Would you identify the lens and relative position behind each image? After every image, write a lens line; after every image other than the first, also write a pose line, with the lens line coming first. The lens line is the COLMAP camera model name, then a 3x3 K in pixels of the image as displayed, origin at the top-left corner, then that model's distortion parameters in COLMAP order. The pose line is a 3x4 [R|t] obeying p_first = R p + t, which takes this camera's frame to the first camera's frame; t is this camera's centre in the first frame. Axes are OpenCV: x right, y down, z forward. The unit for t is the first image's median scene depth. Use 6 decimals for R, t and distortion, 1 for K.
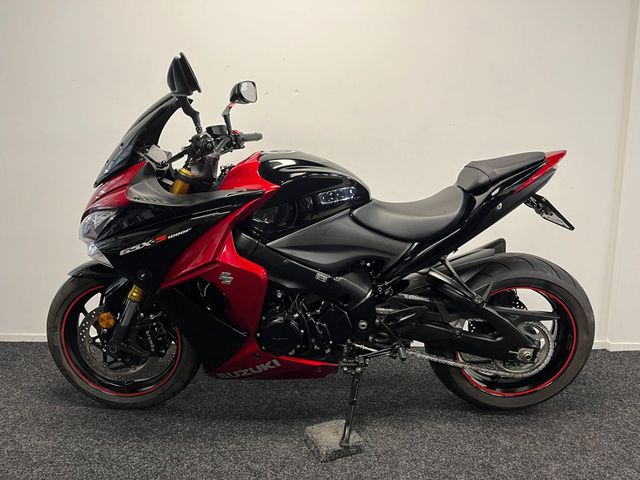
lens RADIAL K [[490.1, 0, 319.9], [0, 490.1, 237.8], [0, 0, 1]] dist [0.077837, -0.113753]
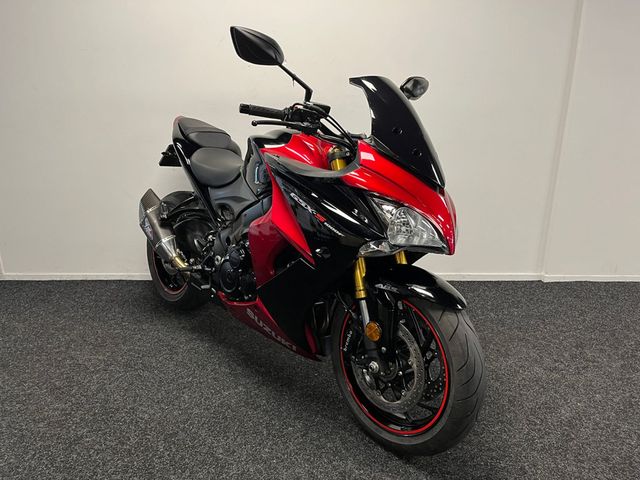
lens RADIAL K [[490.1, 0, 322.2], [0, 490.1, 238.6], [0, 0, 1]] dist [0.077837, -0.113753]
pose [[0.999138, -0.008224, 0.040698, -0.016856], [0.002846, 0.991448, 0.130468, -0.056908], [-0.041423, -0.130239, 0.990617, -0.253252]]
